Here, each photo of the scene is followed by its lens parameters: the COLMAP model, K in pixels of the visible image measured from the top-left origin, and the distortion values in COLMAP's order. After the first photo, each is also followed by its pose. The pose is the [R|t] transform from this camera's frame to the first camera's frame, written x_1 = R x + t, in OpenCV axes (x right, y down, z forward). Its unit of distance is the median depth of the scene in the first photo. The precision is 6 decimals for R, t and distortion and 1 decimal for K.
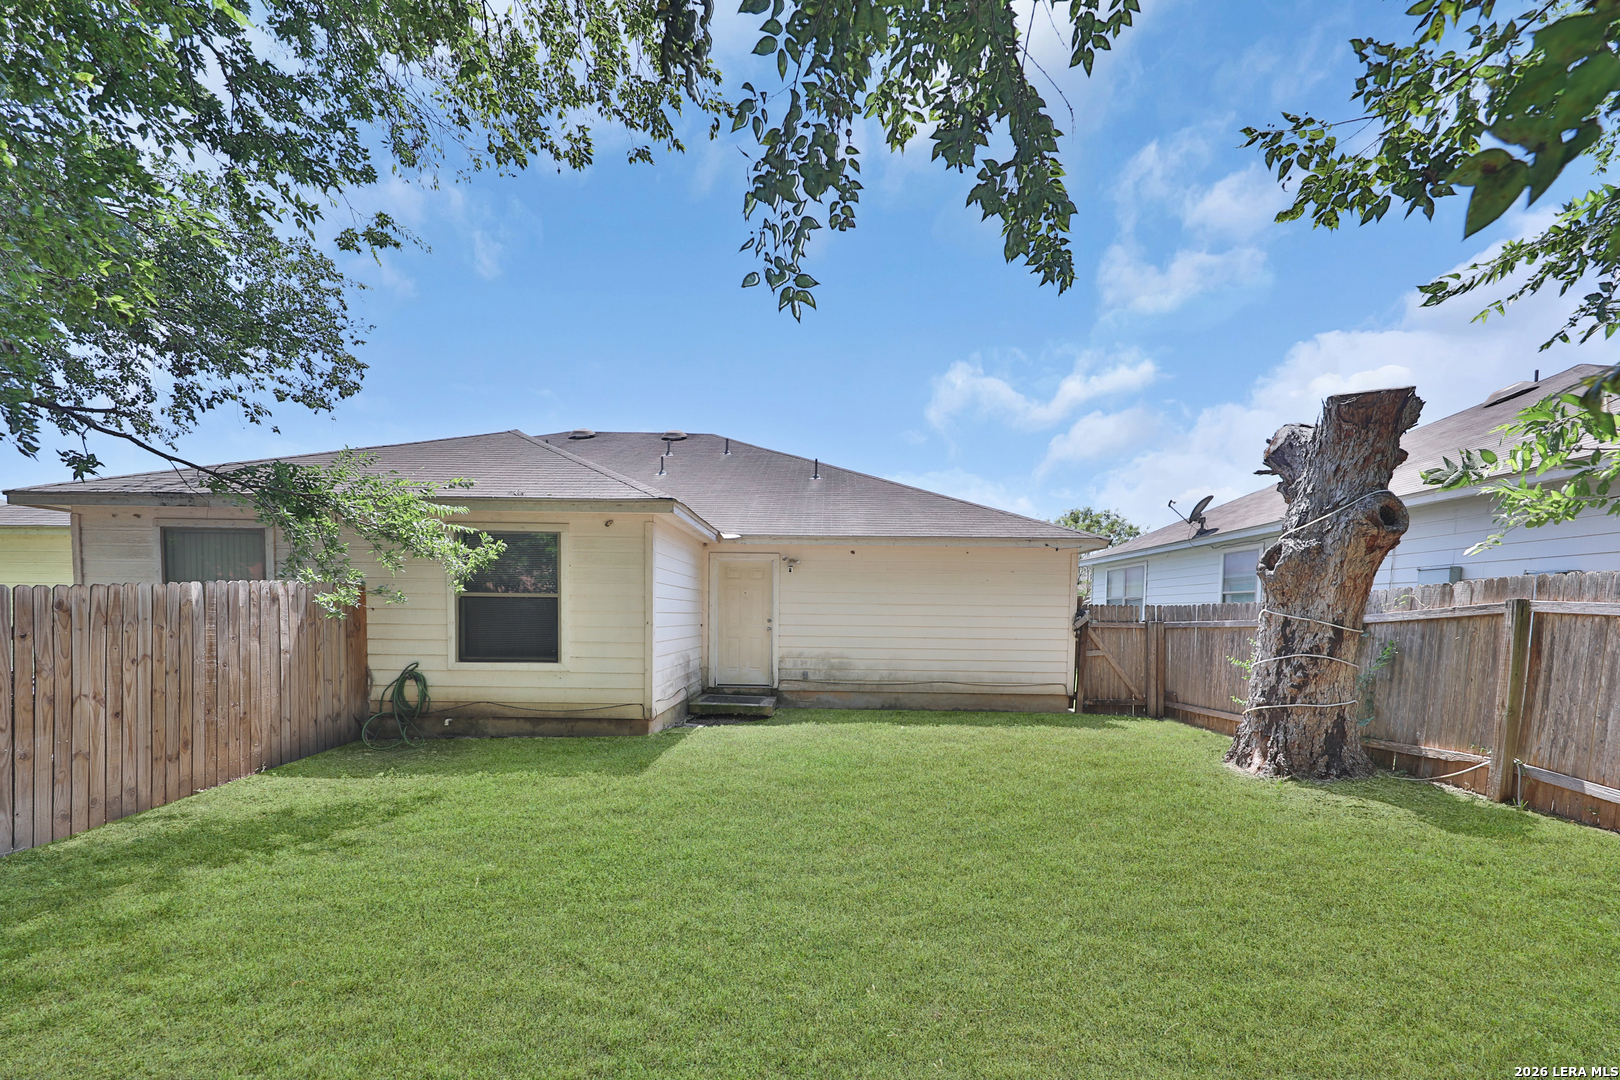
lens RADIAL K [[578.2, 0, 811.8], [0, 578.2, 647.6], [0, 0, 1]] dist [0.000831, -0.000086]
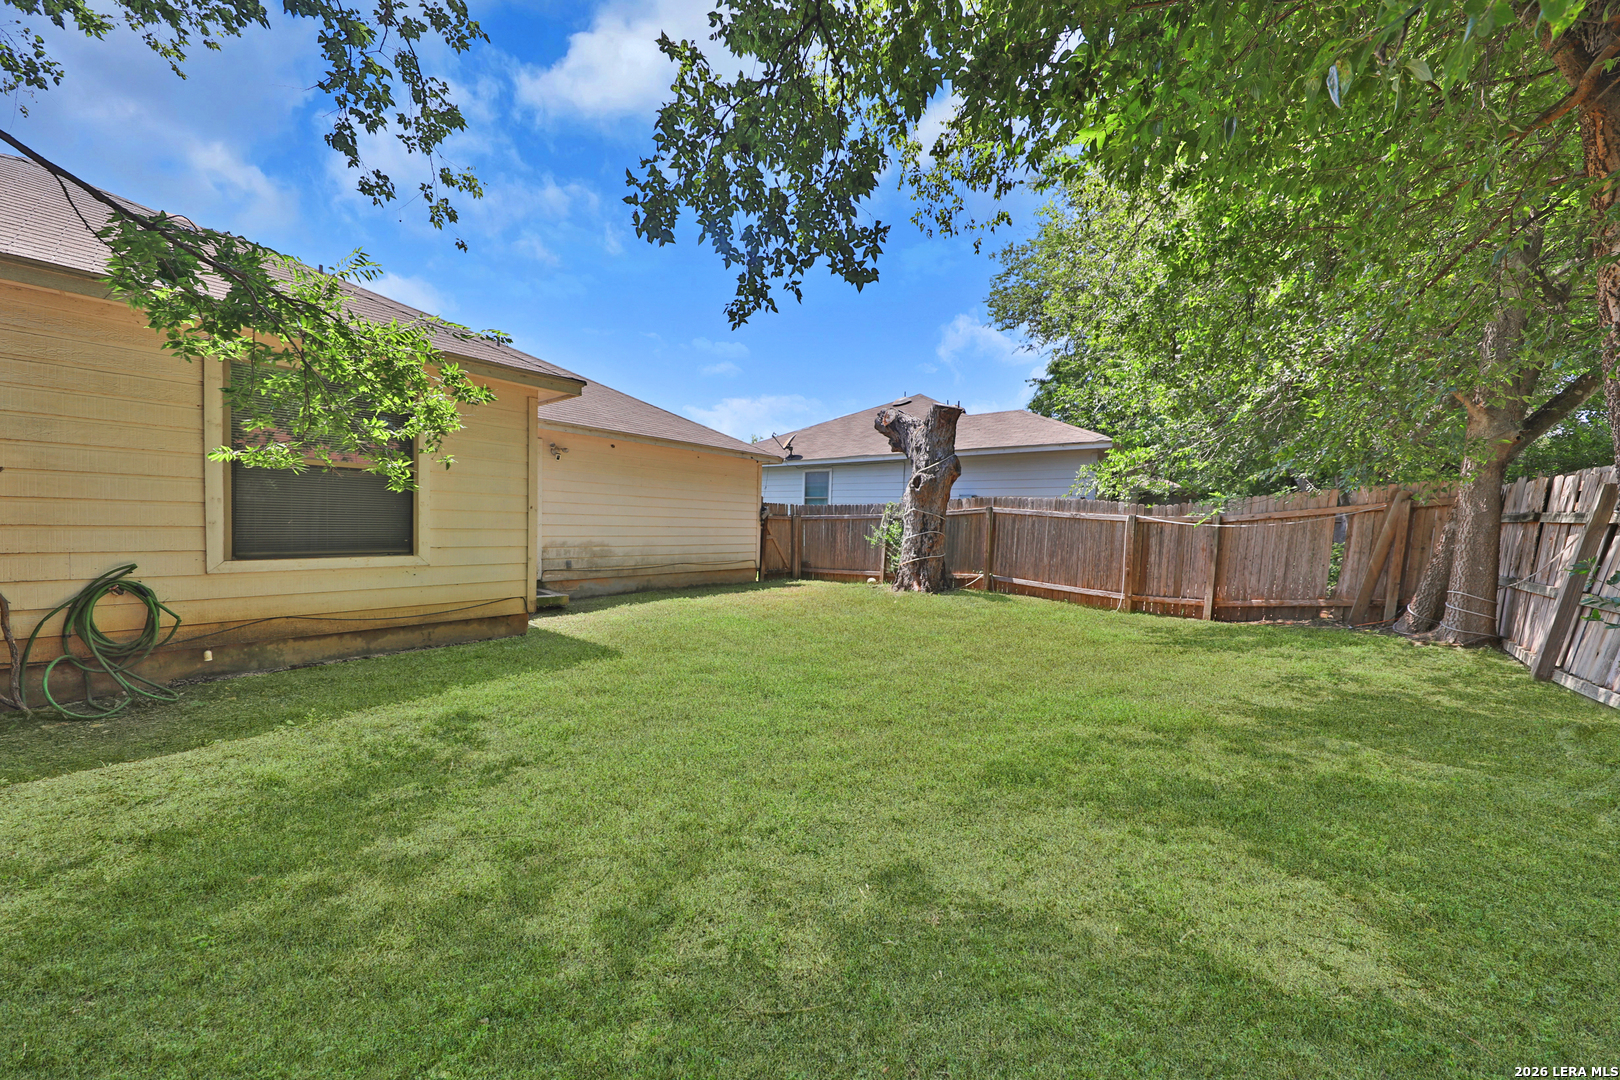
lens RADIAL K [[557.6, 0, 816.8], [0, 557.6, 554.7], [0, 0, 1]] dist [0.002100, -0.000183]
pose [[0.611428, -0.041462, 0.790213, -0.692958], [0.025018, 0.999140, 0.033066, 0.013827], [-0.790904, -0.000448, 0.611940, 0.097416]]
